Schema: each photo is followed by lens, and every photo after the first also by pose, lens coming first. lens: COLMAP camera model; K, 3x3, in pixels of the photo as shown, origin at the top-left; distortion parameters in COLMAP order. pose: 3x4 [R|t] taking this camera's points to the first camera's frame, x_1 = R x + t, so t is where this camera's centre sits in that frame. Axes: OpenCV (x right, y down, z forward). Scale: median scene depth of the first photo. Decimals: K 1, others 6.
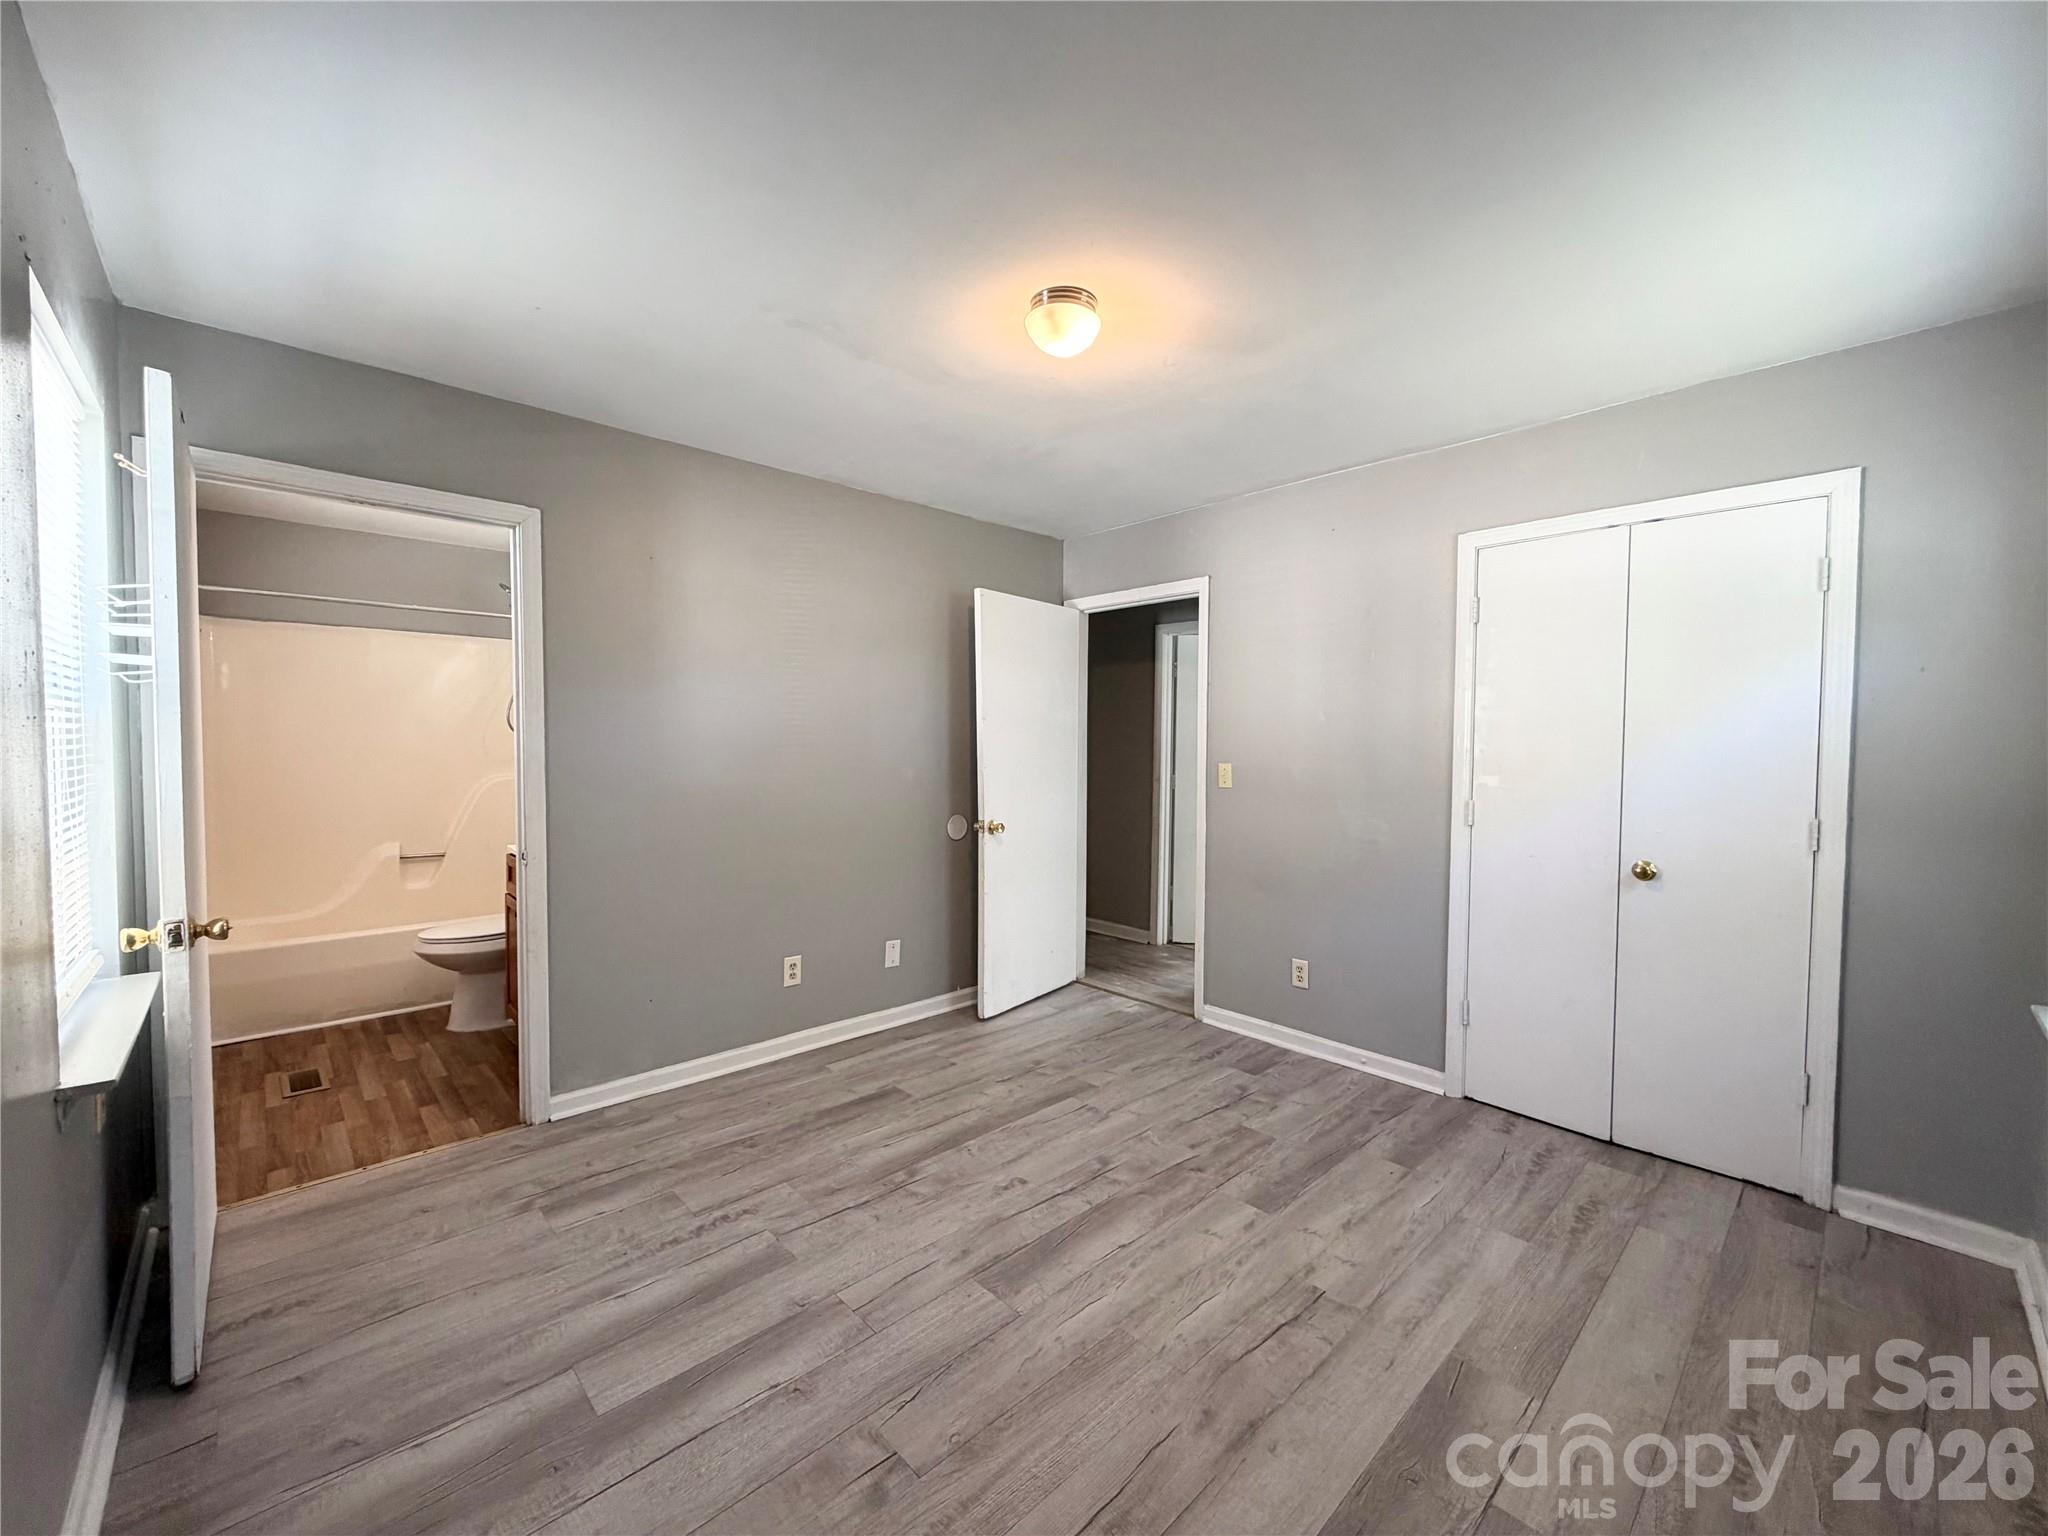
lens RADIAL K [[812.5, 0, 1021.7], [0, 812.5, 767.3], [0, 0, 1]] dist [0.001199, -0.000190]
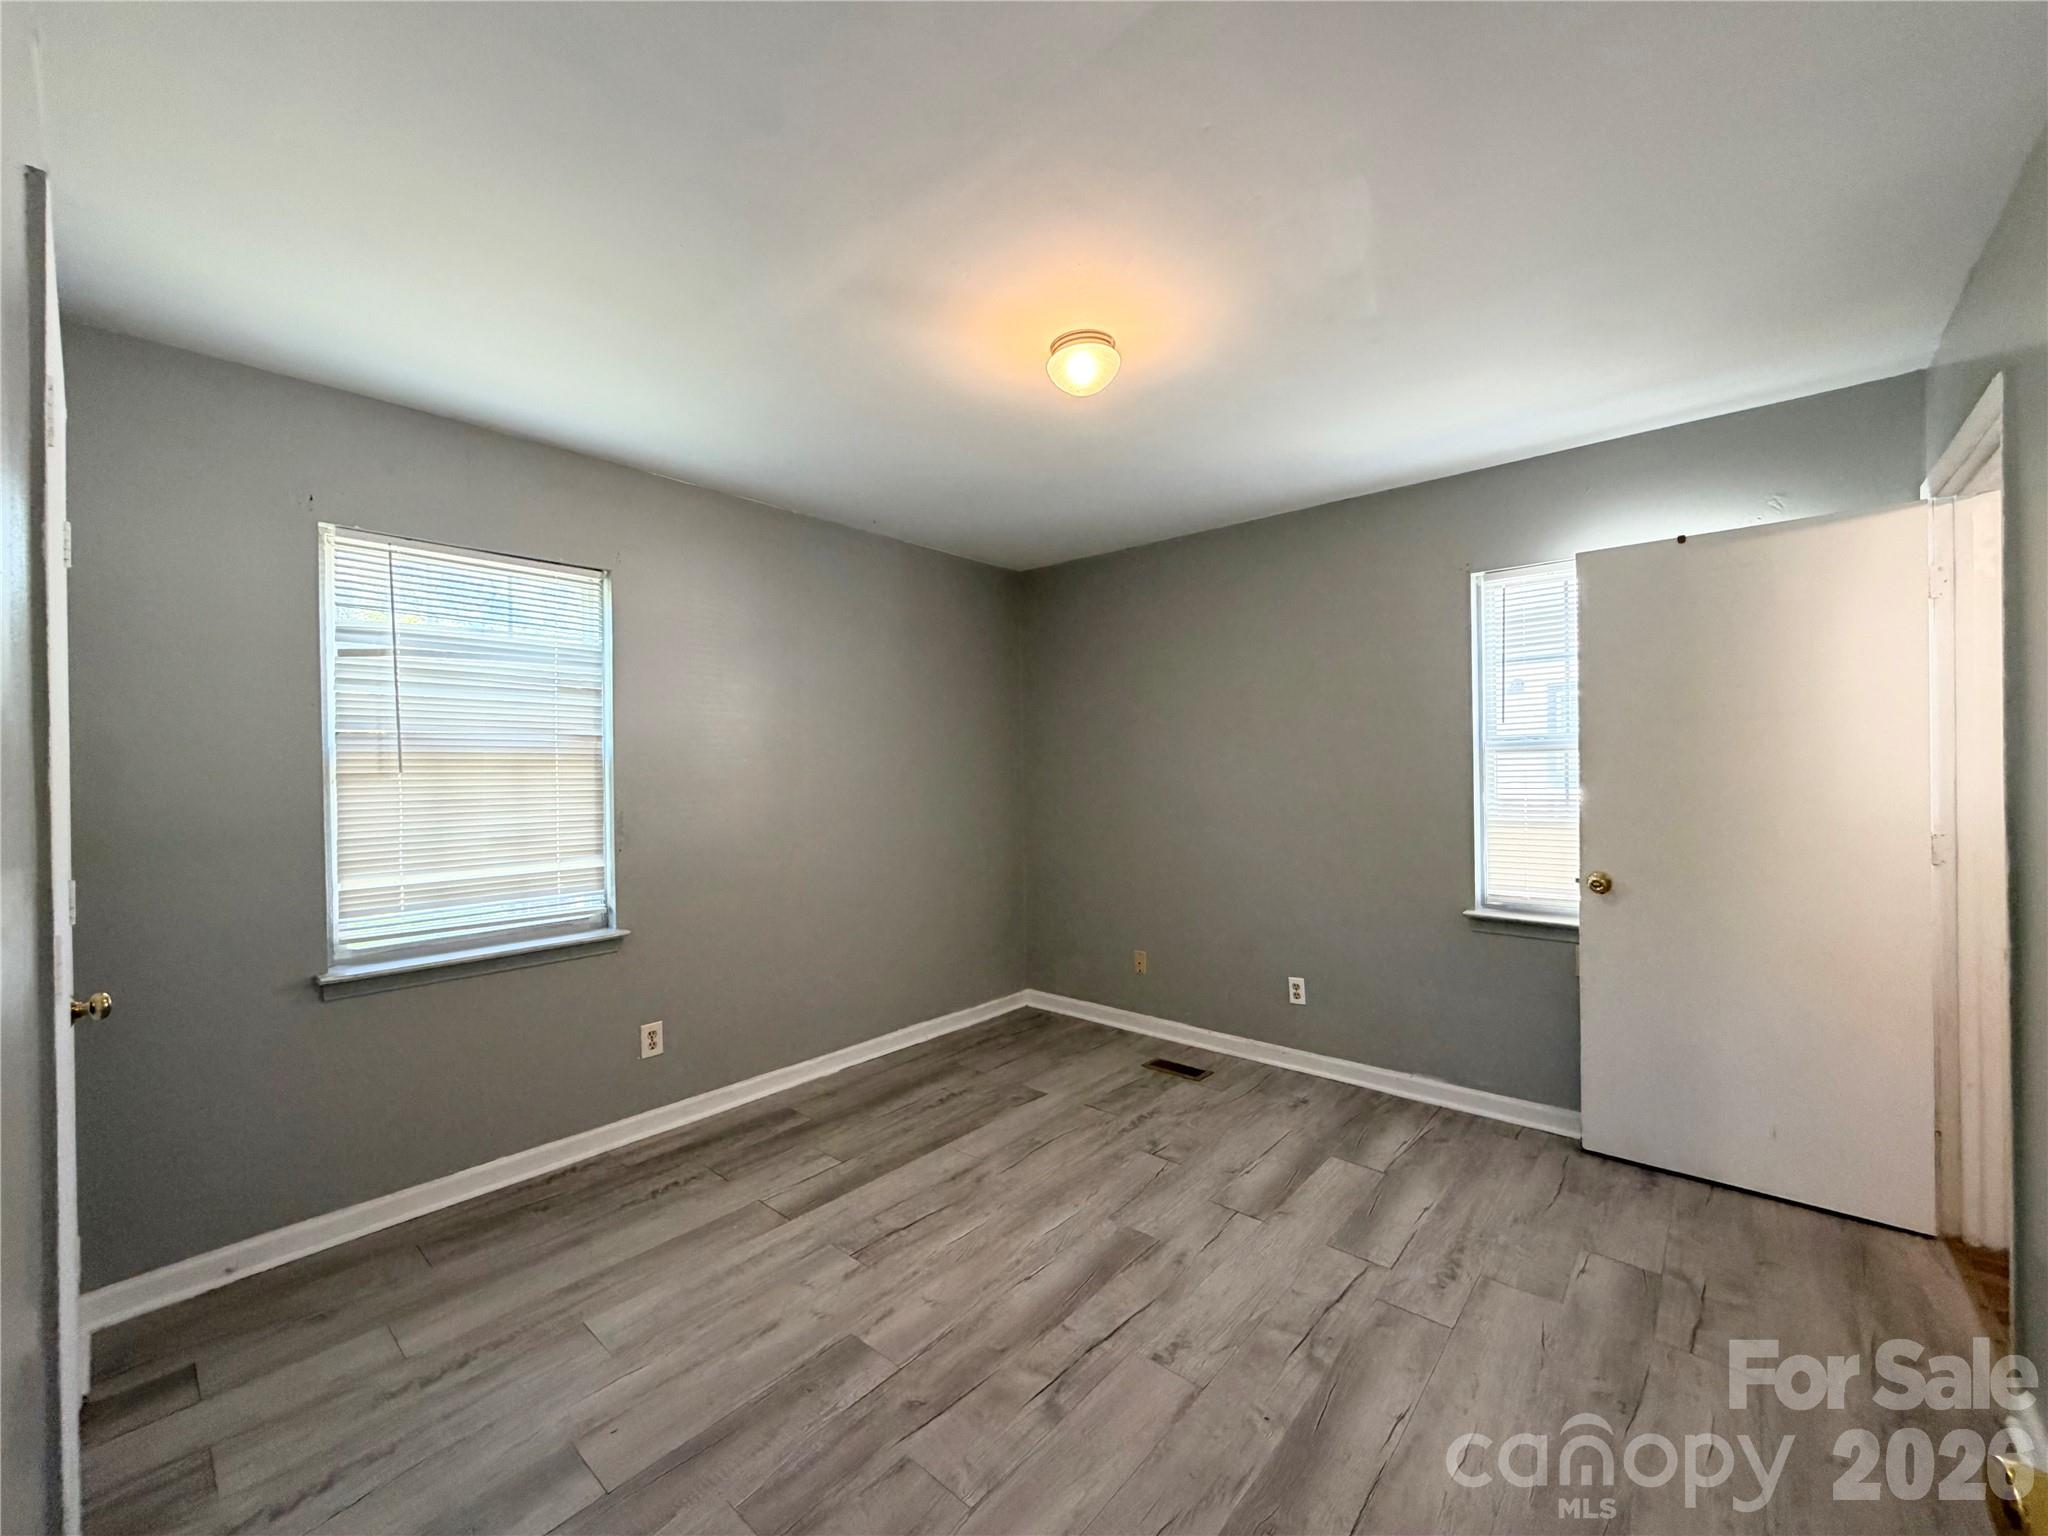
lens RADIAL K [[812.5, 0, 1027.9], [0, 812.5, 769.1], [0, 0, 1]] dist [0.001199, -0.000190]
pose [[-0.994409, 0.005766, -0.105443, 0.221244], [0.002457, 0.999501, 0.031485, -0.061013], [0.105572, 0.031050, -0.993927, 1.932279]]
